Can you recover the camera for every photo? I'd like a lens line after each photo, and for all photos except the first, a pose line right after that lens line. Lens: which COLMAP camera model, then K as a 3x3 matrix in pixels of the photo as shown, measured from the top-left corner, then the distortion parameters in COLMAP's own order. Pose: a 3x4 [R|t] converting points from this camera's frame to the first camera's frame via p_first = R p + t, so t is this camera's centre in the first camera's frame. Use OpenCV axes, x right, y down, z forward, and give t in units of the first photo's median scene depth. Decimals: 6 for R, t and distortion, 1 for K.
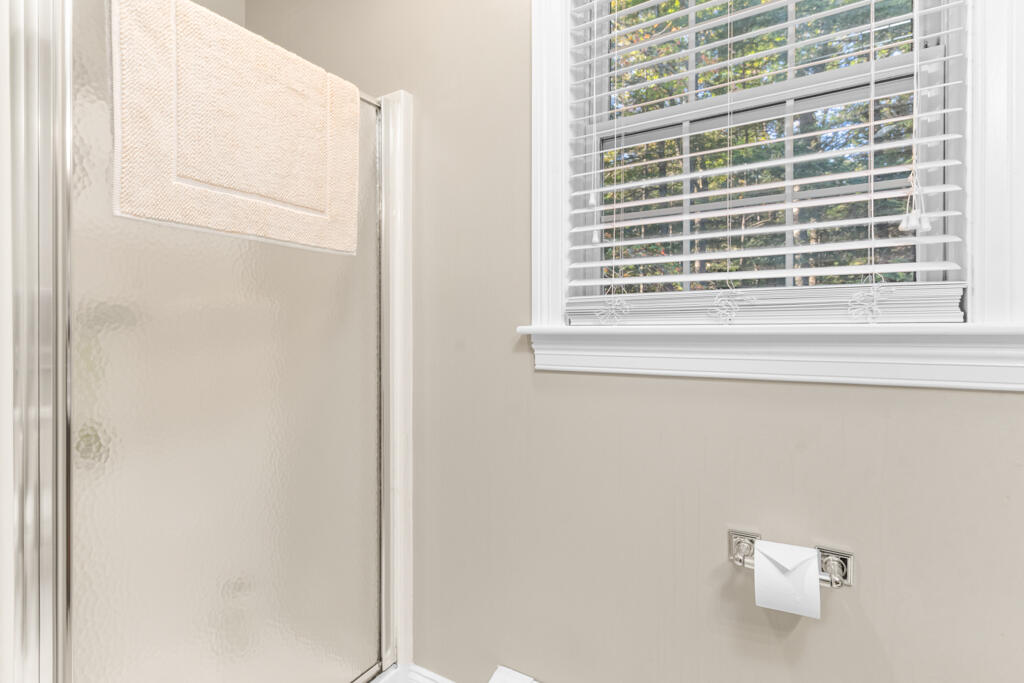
lens RADIAL K [[492.3, 0, 511.8], [0, 492.3, 325.0], [0, 0, 1]] dist [0.009214, -0.001146]
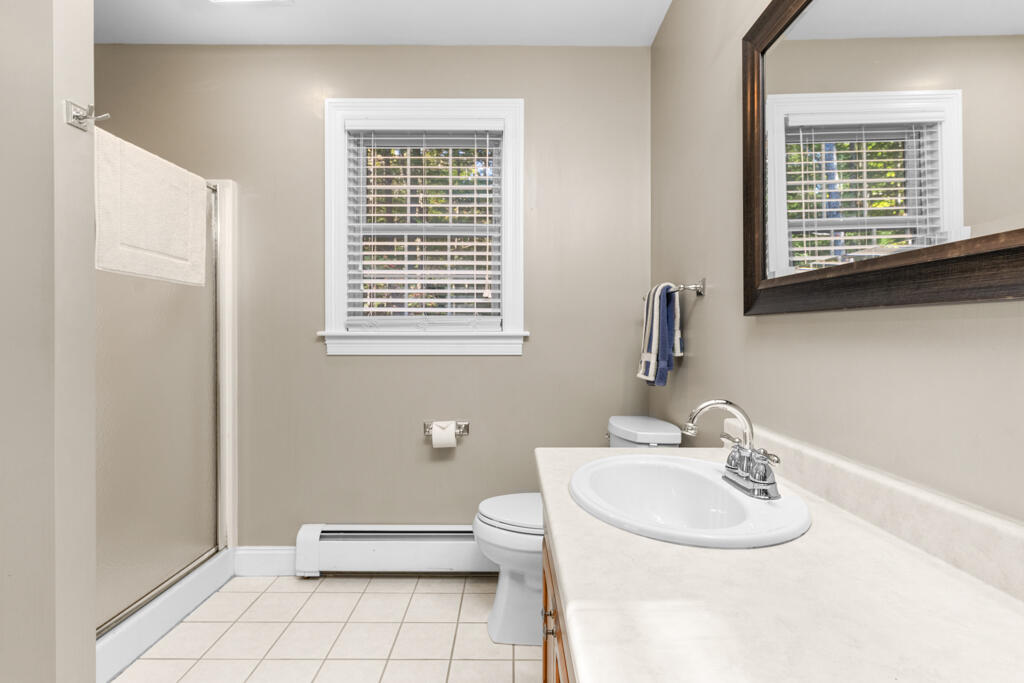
lens RADIAL K [[492.3, 0, 513.7], [0, 492.3, 336.2], [0, 0, 1]] dist [0.009214, -0.001146]
pose [[0.853794, -0.000606, 0.520611, -0.326831], [-0.004259, 0.999958, 0.008149, 0.001180], [-0.520593, -0.009175, 0.853755, -0.967409]]
